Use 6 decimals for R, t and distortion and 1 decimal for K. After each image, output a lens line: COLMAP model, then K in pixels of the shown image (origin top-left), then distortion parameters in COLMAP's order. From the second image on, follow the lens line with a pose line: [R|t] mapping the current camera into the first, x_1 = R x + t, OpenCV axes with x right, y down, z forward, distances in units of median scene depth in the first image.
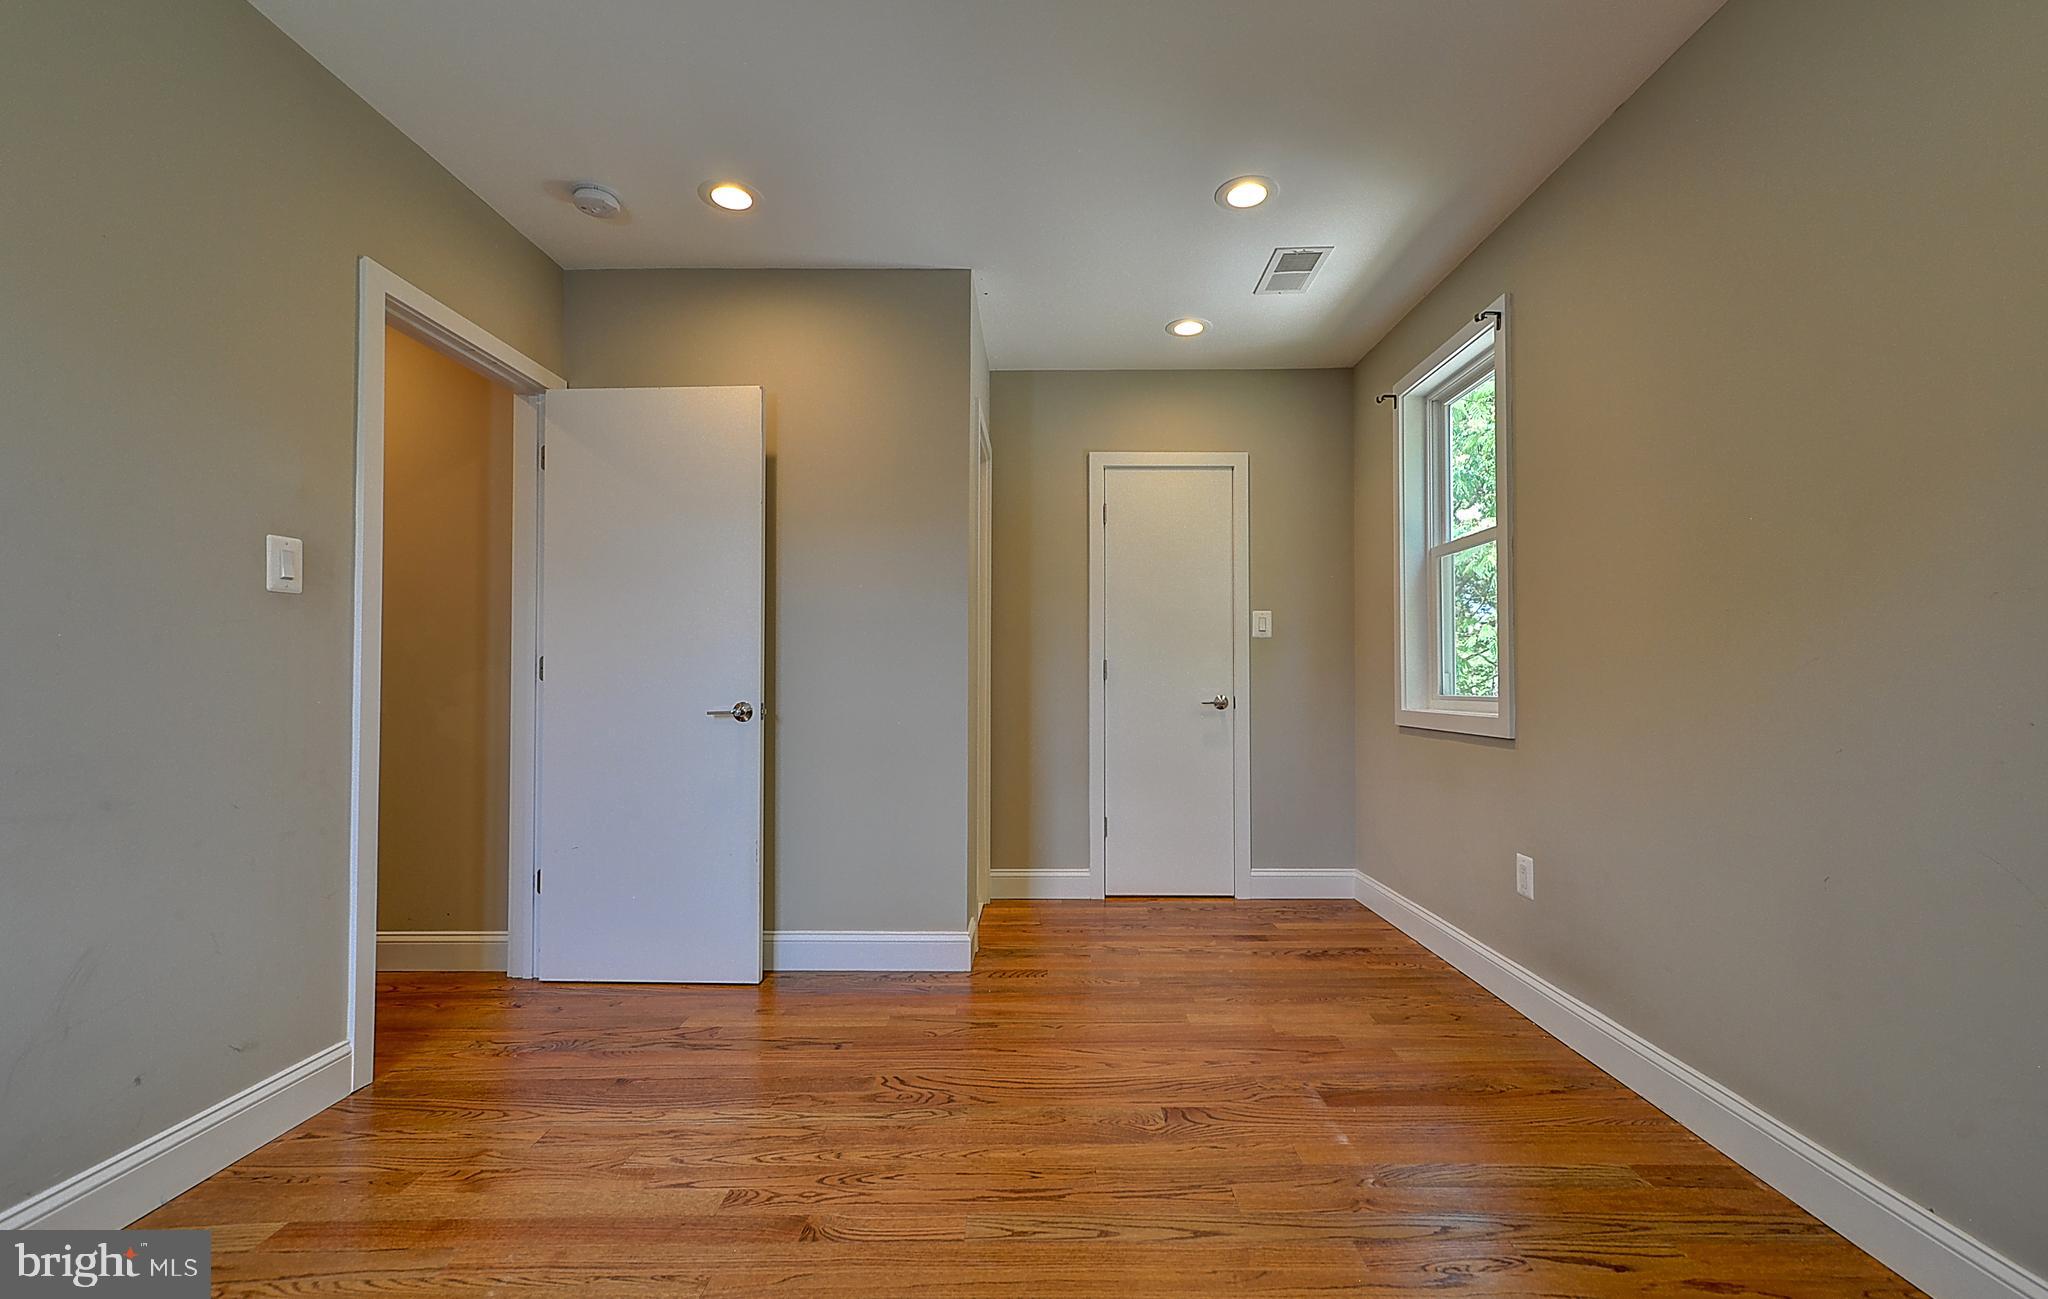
lens RADIAL K [[874.1, 0, 1039.4], [0, 874.1, 660.0], [0, 0, 1]] dist [0.000595, 0.008702]
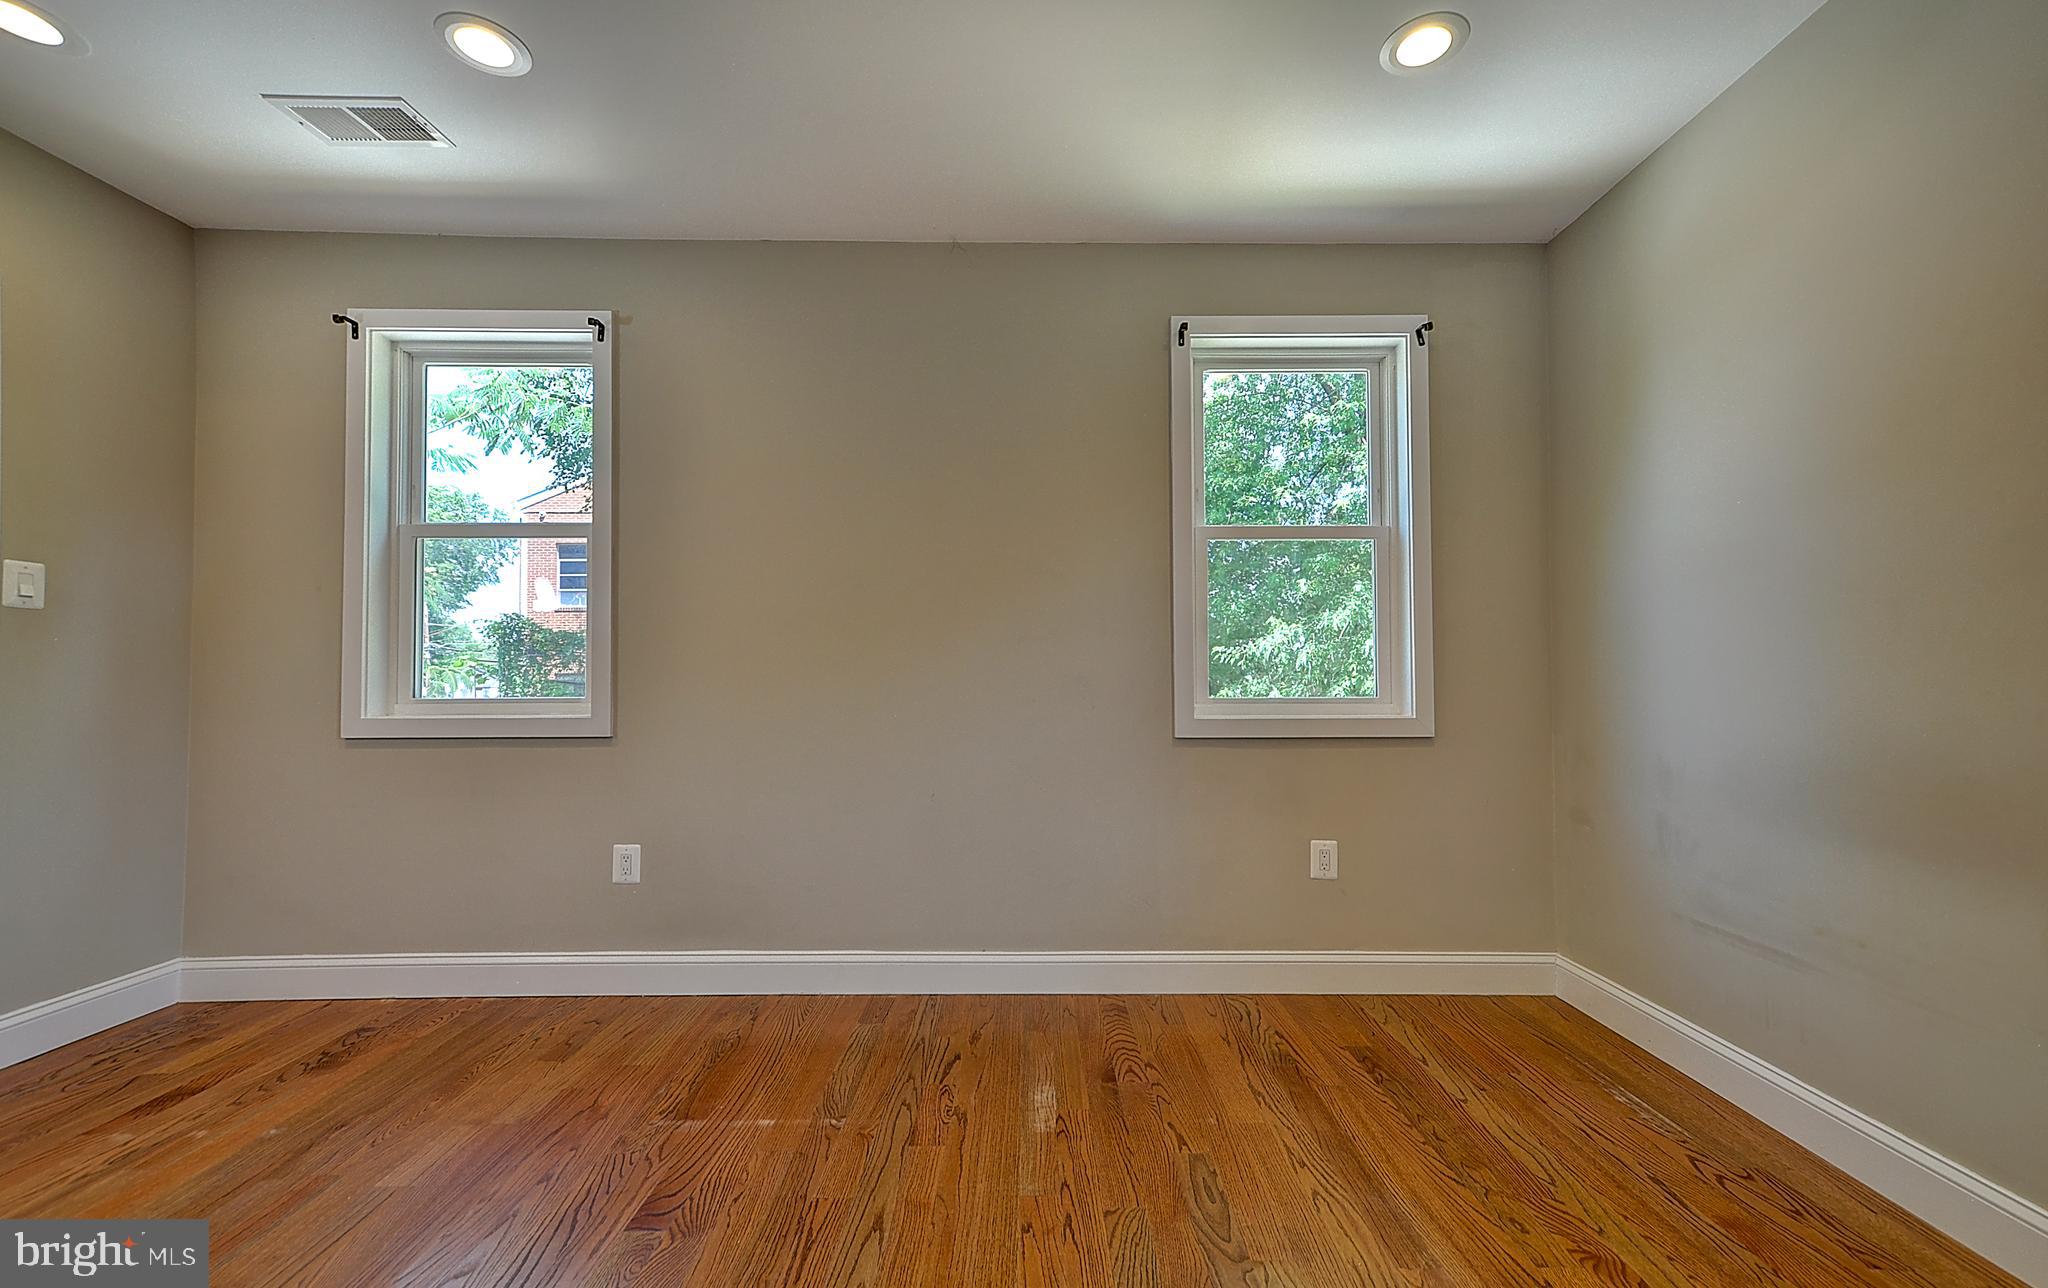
lens RADIAL K [[880.0, 0, 1024.0], [0, 880.0, 644.0], [0, 0, 1]] dist [0.022781, 0.007647]
pose [[-0.011748, 0.040757, 0.999100, -0.577213], [-0.023260, 0.998887, -0.041022, 0.012117], [-0.999660, -0.023721, -0.010787, 0.562831]]
